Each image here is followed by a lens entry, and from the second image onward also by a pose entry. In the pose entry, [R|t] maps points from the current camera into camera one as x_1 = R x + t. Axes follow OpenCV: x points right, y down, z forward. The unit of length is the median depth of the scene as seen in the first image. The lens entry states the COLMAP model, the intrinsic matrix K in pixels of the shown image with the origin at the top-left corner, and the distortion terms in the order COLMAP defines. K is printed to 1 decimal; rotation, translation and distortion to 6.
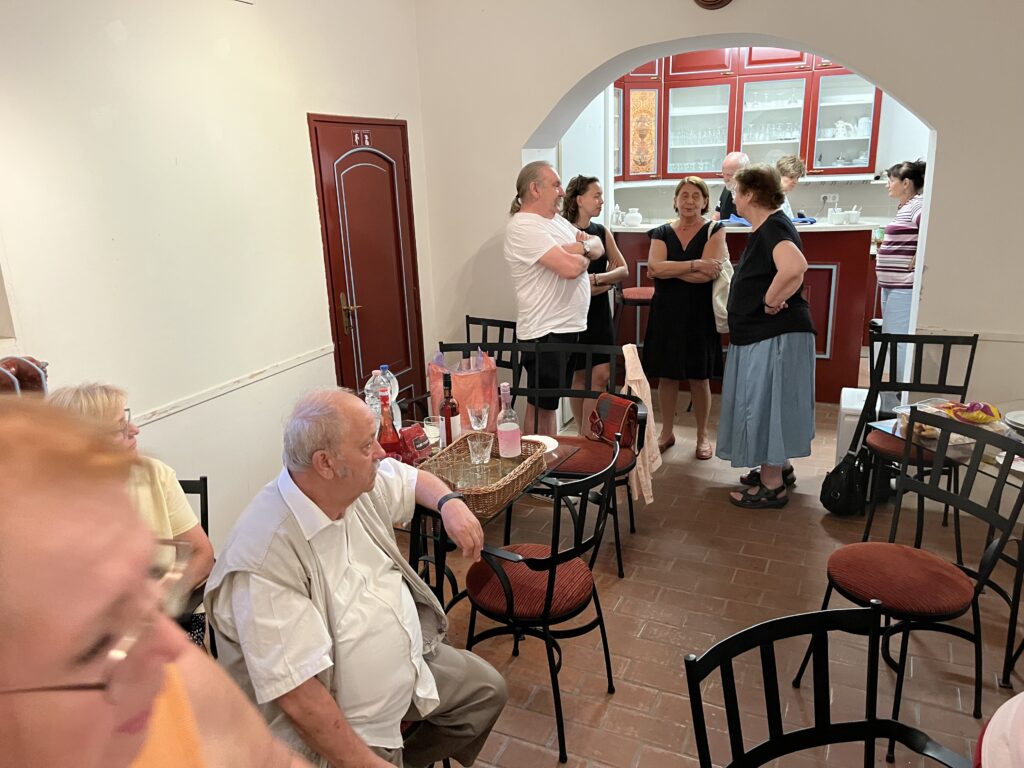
lens RADIAL K [[762.9, 0, 503.8], [0, 762.9, 400.1], [0, 0, 1]] dist [0.120881, -0.183264]
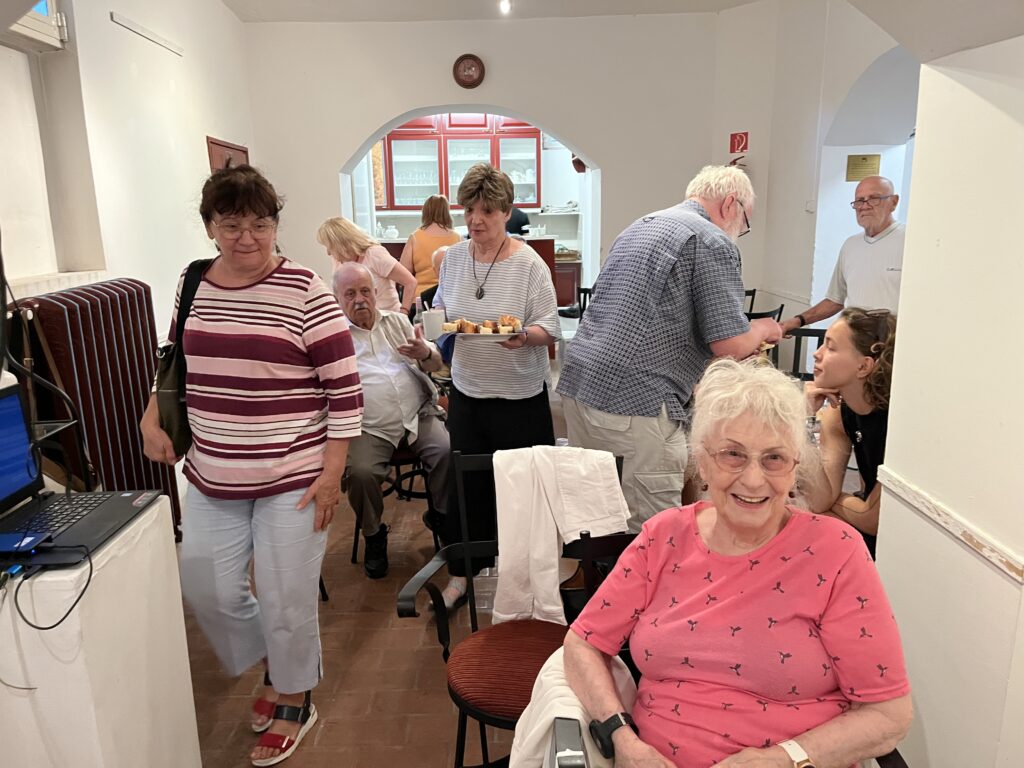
lens RADIAL K [[762.9, 0, 503.8], [0, 762.9, 400.1], [0, 0, 1]] dist [0.120881, -0.183264]
pose [[0.901452, -0.086478, 0.424153, -0.217237], [0.115277, 0.992417, -0.042660, 0.113489], [-0.417247, 0.087351, 0.904585, -0.224013]]
